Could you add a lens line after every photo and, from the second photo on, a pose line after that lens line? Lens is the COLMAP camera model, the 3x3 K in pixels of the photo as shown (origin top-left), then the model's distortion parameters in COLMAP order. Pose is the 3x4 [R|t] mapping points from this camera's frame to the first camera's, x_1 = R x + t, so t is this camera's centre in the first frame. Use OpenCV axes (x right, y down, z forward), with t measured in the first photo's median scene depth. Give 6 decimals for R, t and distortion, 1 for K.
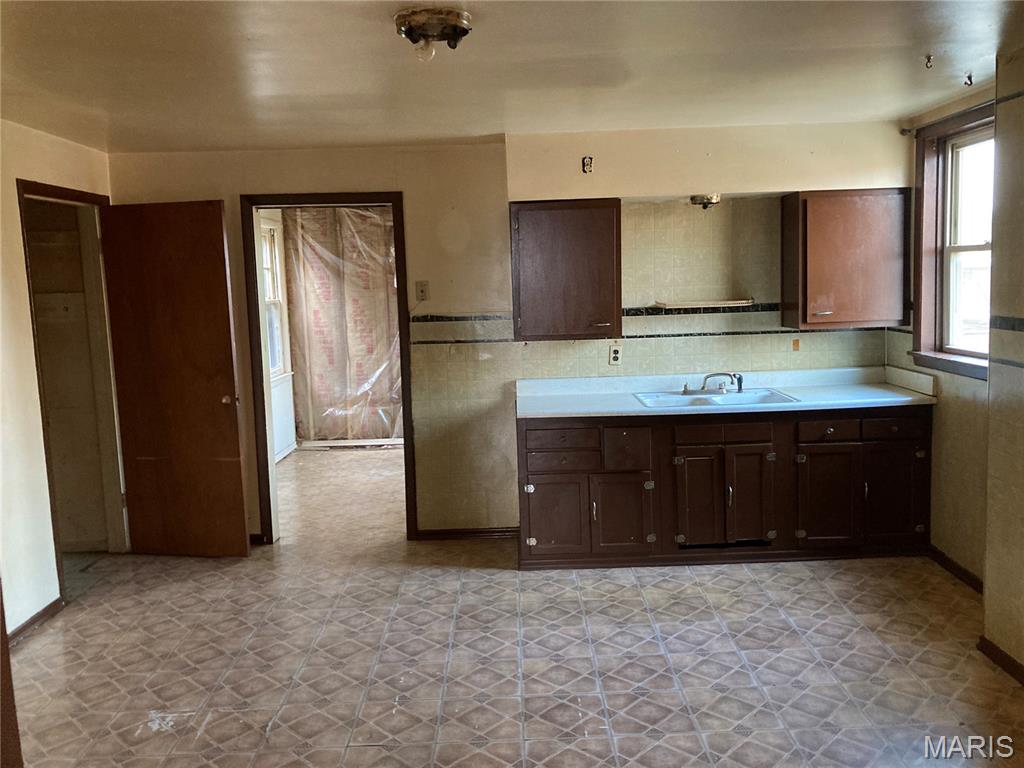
lens RADIAL K [[886.4, 0, 512.0], [0, 886.4, 384.0], [0, 0, 1]] dist [-0.007246, 0.001939]
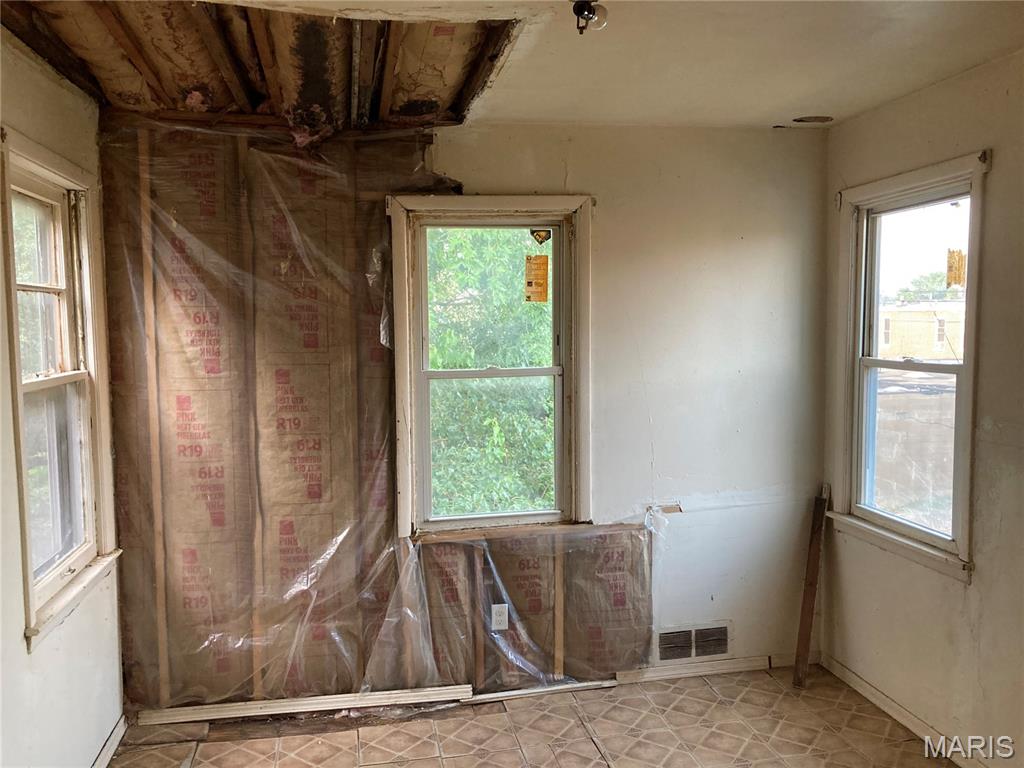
lens RADIAL K [[886.4, 0, 512.0], [0, 886.4, 384.0], [0, 0, 1]] dist [-0.007246, 0.001939]
pose [[0.983924, 0.013854, 0.178049, -0.144233], [-0.006473, 0.999098, -0.041968, -0.072484], [-0.178469, 0.040140, 0.983126, 0.568464]]
